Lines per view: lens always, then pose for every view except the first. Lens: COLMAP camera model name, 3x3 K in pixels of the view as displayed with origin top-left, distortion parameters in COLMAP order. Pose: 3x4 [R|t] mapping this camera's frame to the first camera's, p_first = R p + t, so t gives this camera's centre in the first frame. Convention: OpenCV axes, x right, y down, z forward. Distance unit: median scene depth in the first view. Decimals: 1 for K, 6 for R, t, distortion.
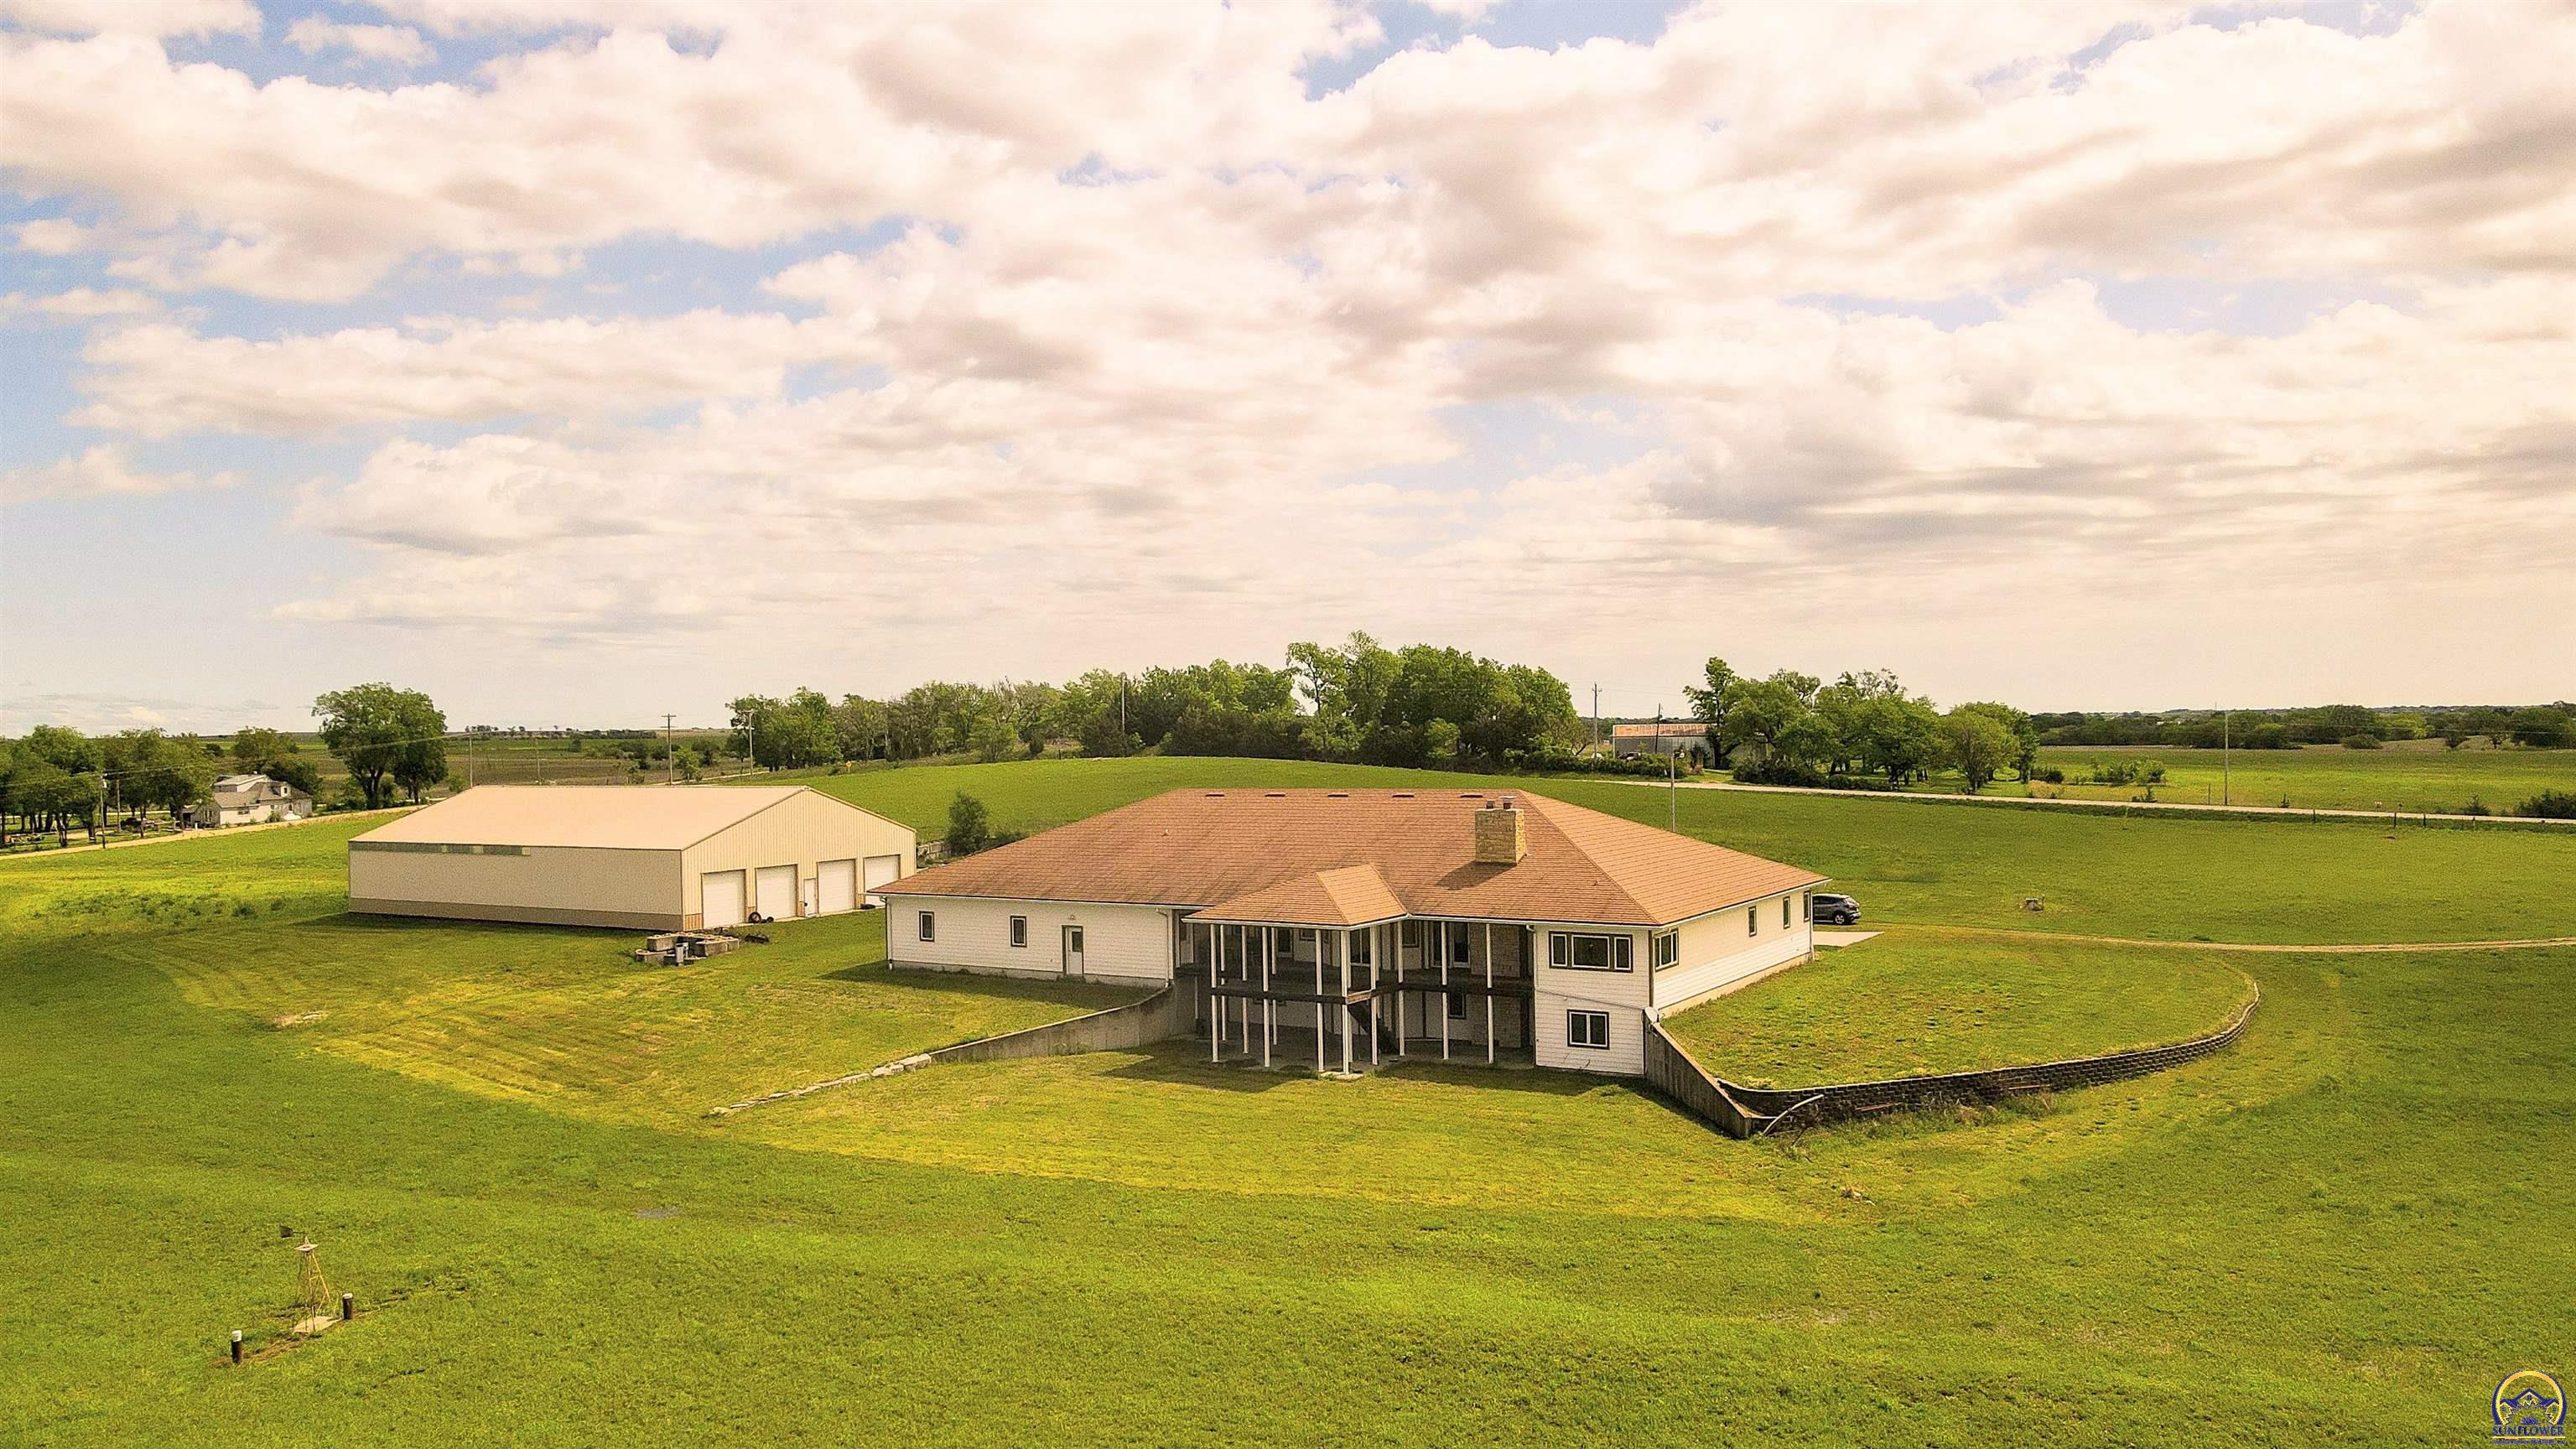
lens RADIAL K [[1845.6, 0, 1288.0], [0, 1845.6, 724.5], [0, 0, 1]] dist [0.014323, 0.002570]
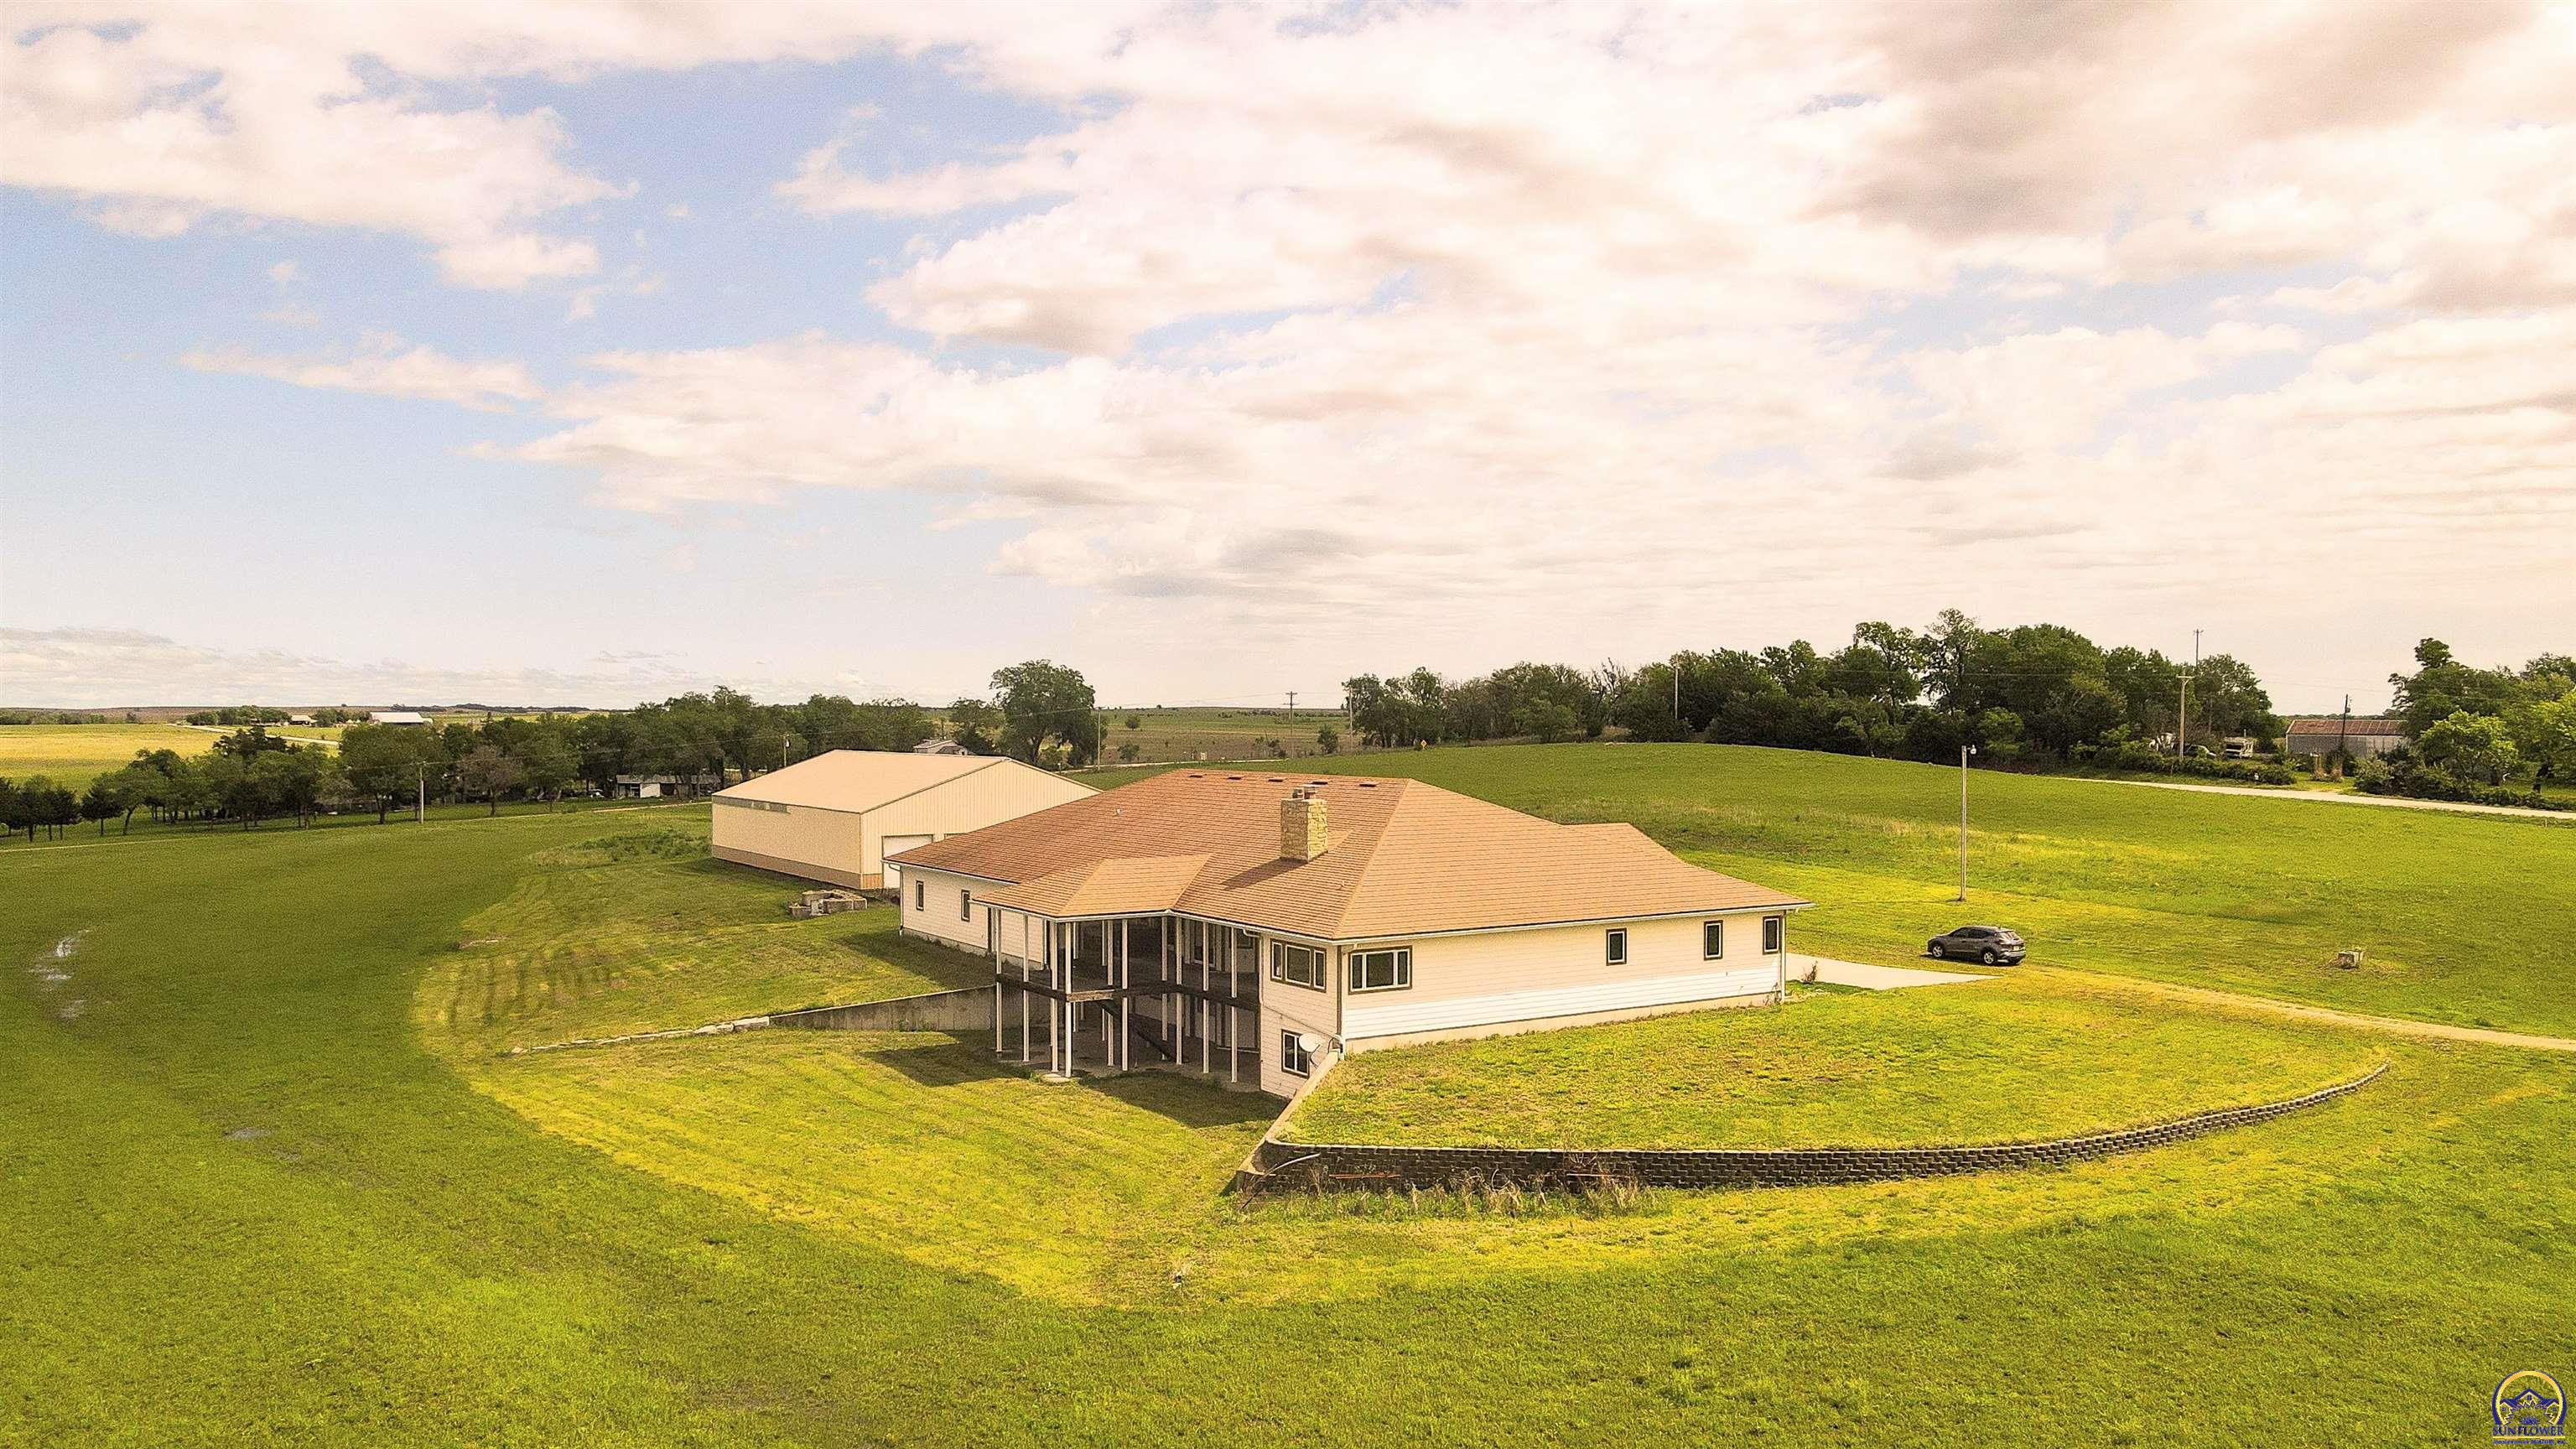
lens RADIAL K [[1858.9, 0, 1288.0], [0, 1858.9, 724.5], [0, 0, 1]] dist [0.002618, 0.003428]
pose [[0.905174, 0.021148, -0.424516, 0.355089], [-0.017494, 0.999769, 0.012505, -0.000525], [0.424682, -0.003892, 0.905334, 0.139543]]
